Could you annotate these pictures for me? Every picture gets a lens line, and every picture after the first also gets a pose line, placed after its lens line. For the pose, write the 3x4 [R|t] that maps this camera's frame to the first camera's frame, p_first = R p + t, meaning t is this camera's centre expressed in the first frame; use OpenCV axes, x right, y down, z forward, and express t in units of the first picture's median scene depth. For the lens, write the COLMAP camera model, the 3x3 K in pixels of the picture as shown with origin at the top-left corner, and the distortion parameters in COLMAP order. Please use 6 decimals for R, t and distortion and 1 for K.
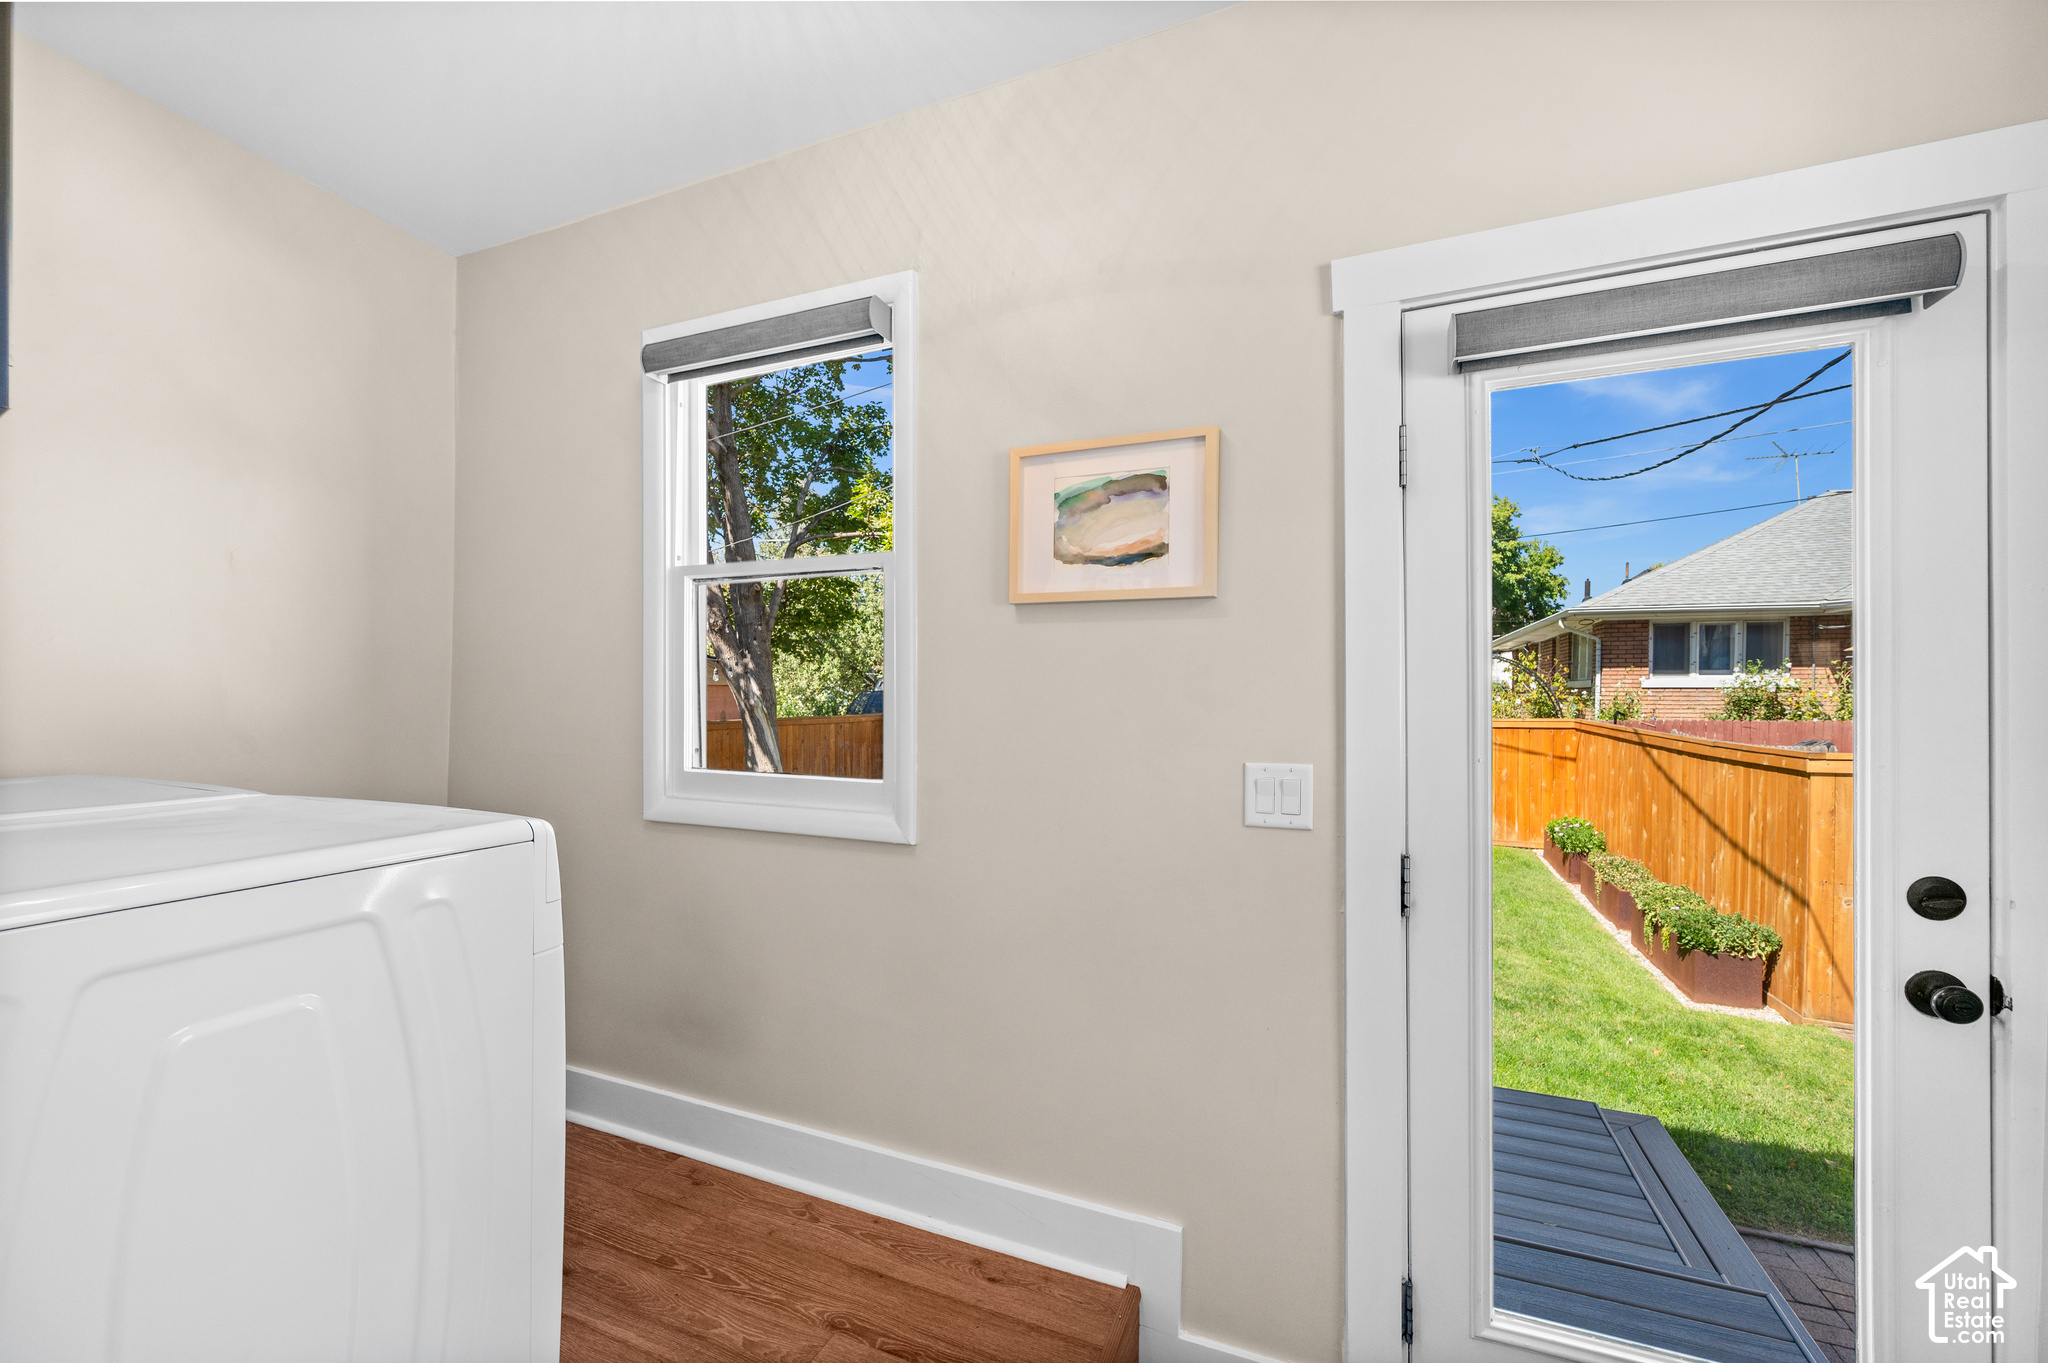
lens RADIAL K [[820.9, 0, 1023.4], [0, 820.9, 684.7], [0, 0, 1]] dist [-0.002696, -0.000331]
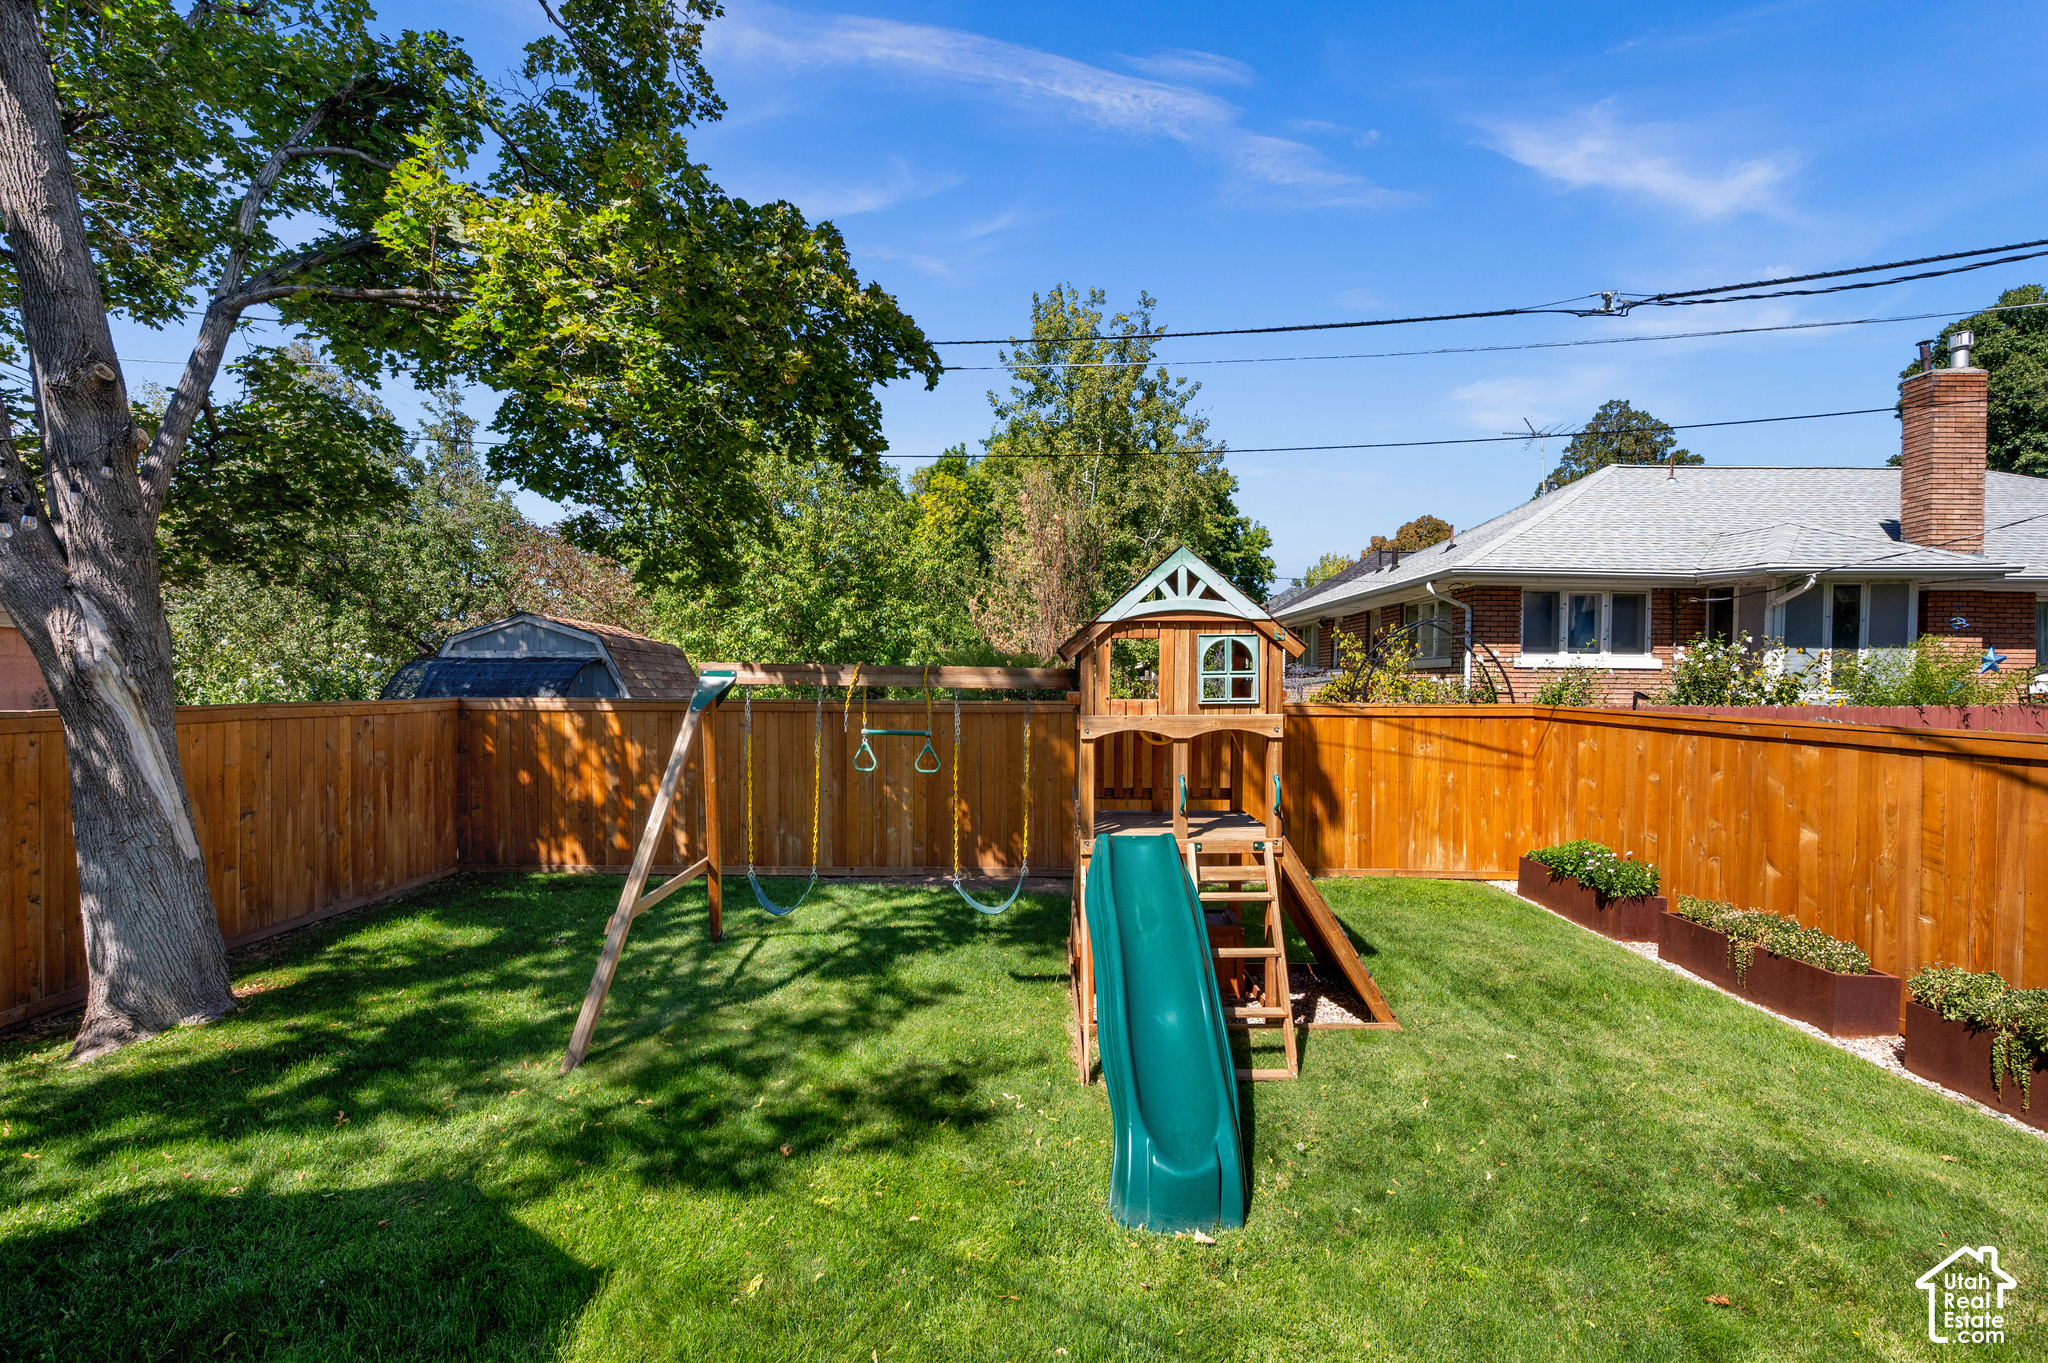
lens RADIAL K [[926.7, 0, 1027.3], [0, 926.7, 686.8], [0, 0, 1]] dist [-0.002992, -0.000108]
pose [[0.923452, 0.005935, 0.383668, -0.065858], [-0.012821, 0.999799, 0.015392, 0.015243], [-0.383499, -0.019133, 0.923343, 0.323190]]
